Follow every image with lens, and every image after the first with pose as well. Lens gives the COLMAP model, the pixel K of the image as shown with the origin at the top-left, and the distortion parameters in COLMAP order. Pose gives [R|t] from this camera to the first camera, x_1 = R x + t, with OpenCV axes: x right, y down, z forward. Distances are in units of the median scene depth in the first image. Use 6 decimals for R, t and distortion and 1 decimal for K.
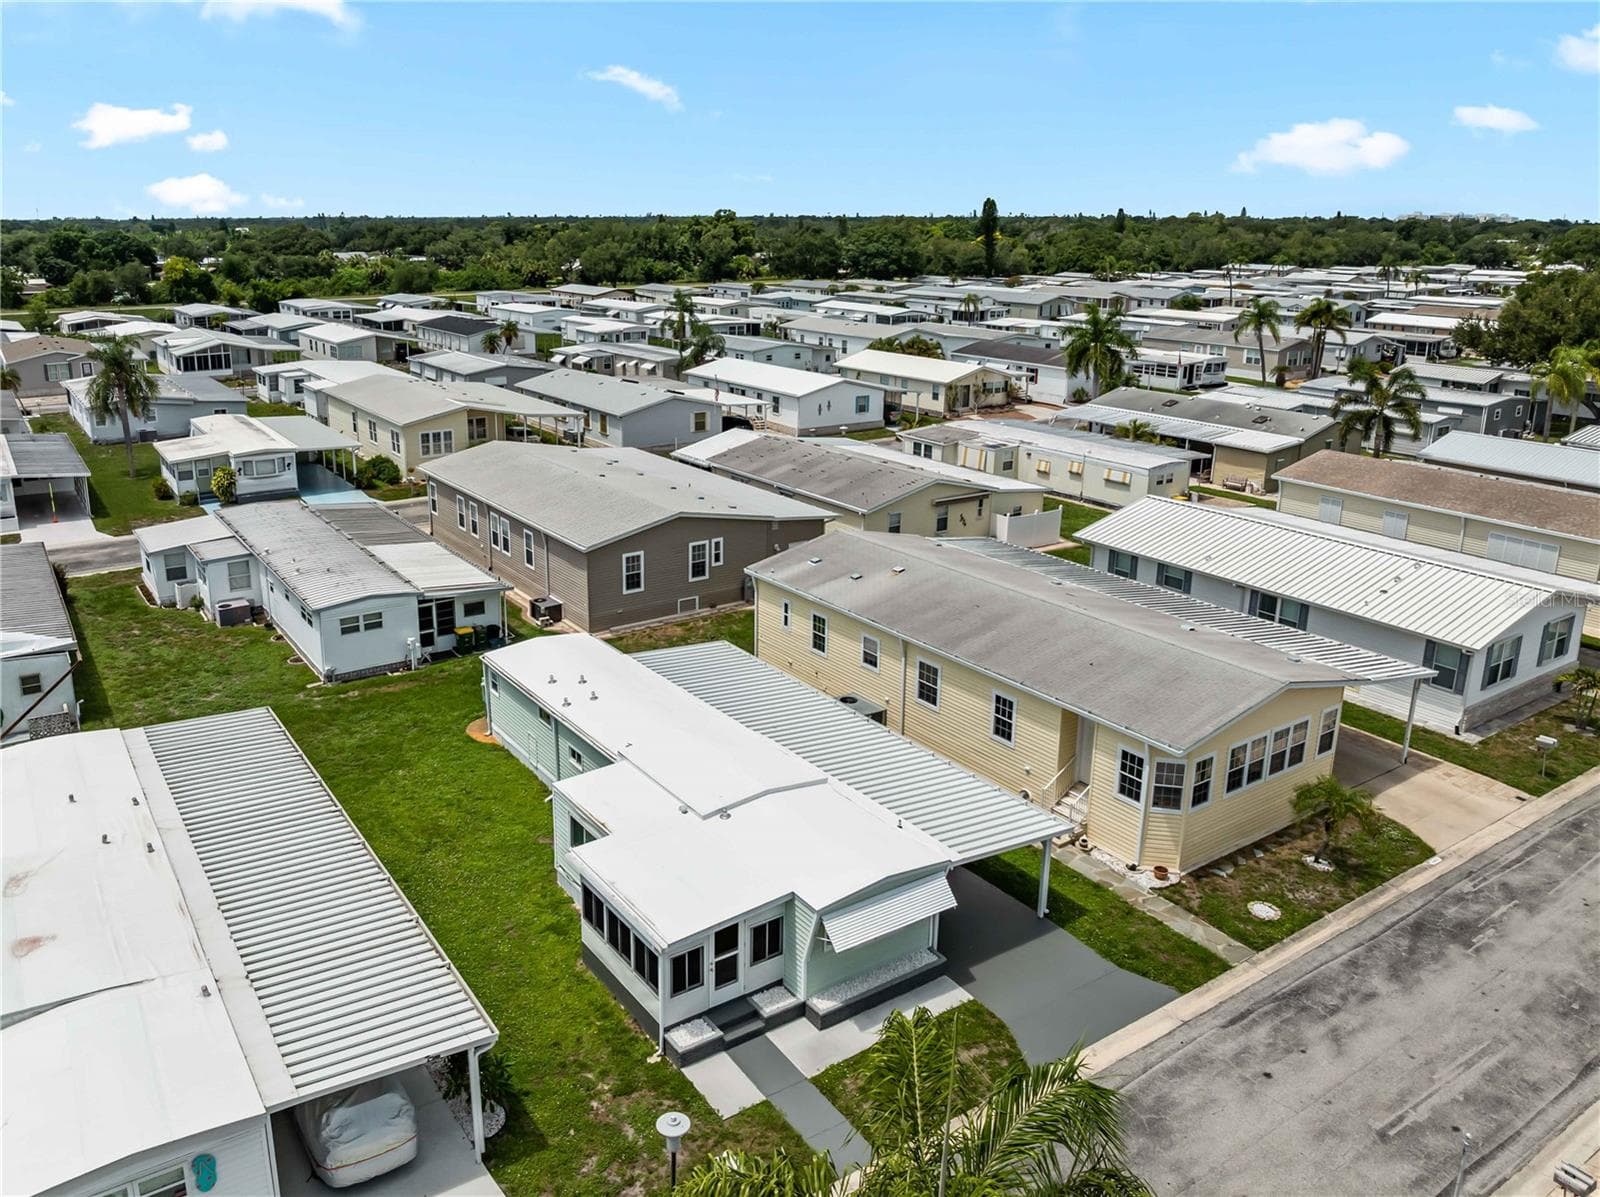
lens RADIAL K [[1179.4, 0, 800.0], [0, 1179.4, 598.5], [0, 0, 1]] dist [-0.047512, 0.007737]
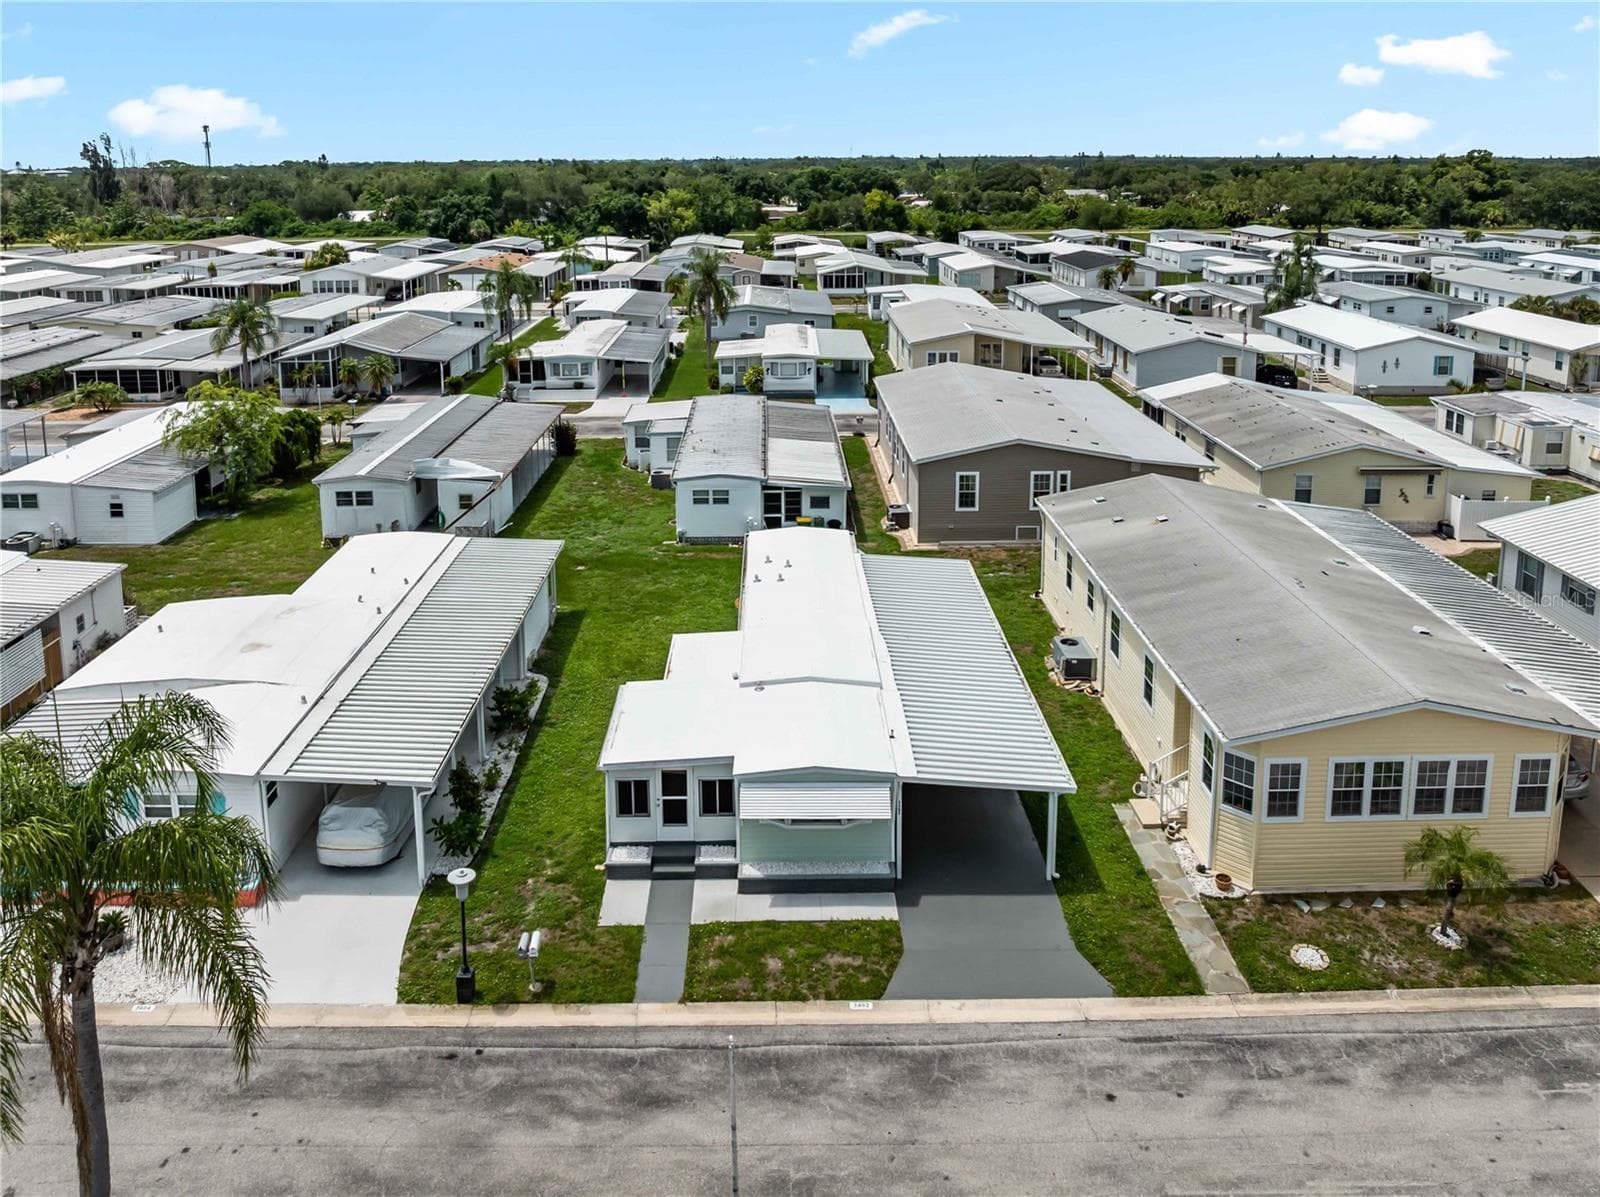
lens RADIAL K [[1209.1, 0, 802.0], [0, 1209.1, 458.3], [0, 0, 1]] dist [-0.037972, -0.000557]
pose [[0.834407, 0.123760, -0.537073, 0.237834], [-0.160872, 0.986717, -0.022561, -0.002791], [0.527148, 0.105225, 0.843234, 0.025628]]
